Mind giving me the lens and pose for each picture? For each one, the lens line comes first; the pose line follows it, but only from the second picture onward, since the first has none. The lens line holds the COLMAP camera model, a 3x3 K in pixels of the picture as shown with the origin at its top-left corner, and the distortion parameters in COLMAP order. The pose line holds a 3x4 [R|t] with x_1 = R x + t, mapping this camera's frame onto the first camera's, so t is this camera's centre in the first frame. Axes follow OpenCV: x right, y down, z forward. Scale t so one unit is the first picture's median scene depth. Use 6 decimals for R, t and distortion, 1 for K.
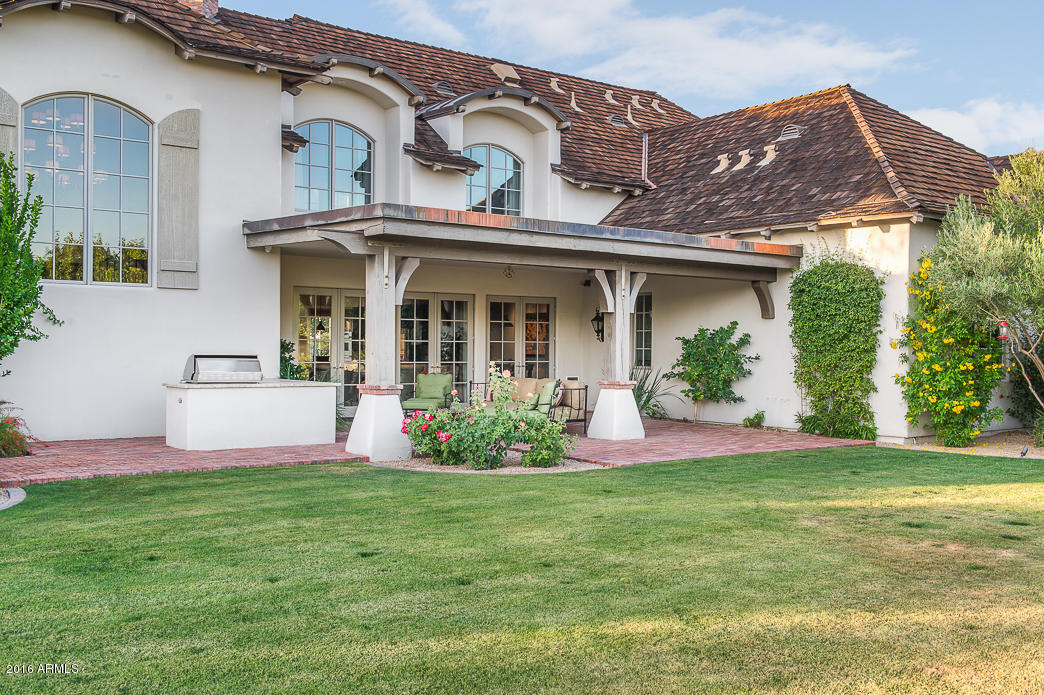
lens RADIAL K [[1024.3, 0, 522.0], [0, 1024.3, 347.5], [0, 0, 1]] dist [0.010715, -0.002582]
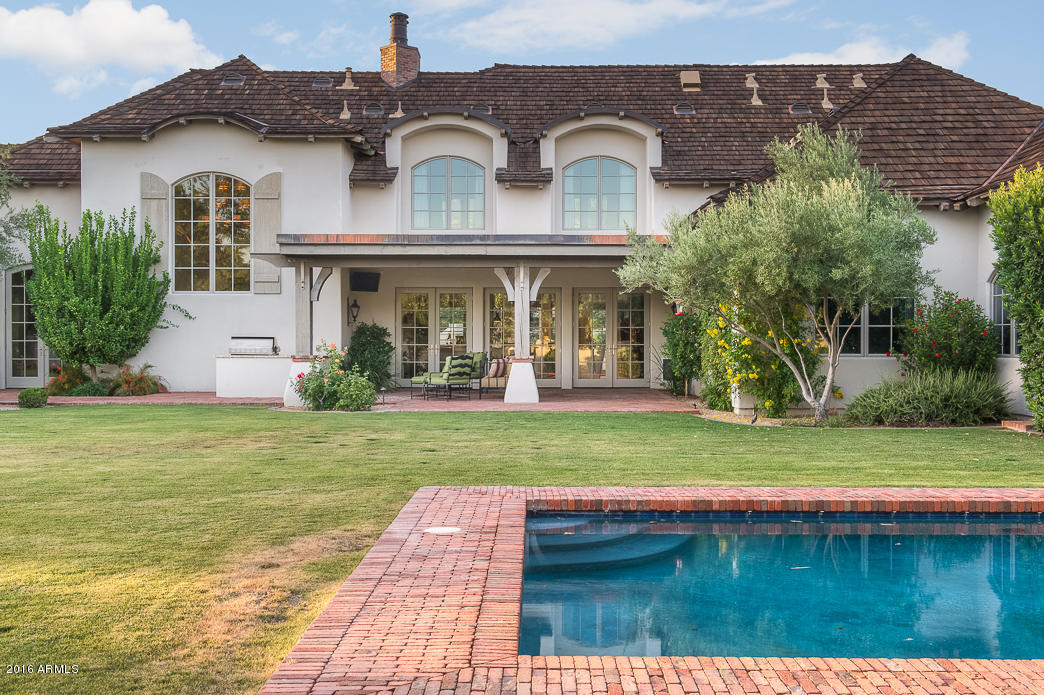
lens RADIAL K [[1125.0, 0, 522.0], [0, 1125.0, 347.5], [0, 0, 1]] dist [-0.001197, -0.001543]
pose [[0.803344, -0.002908, -0.595508, 0.909362], [0.004953, 0.999986, 0.001798, 0.019852], [0.595494, -0.004394, 0.803348, -0.095753]]
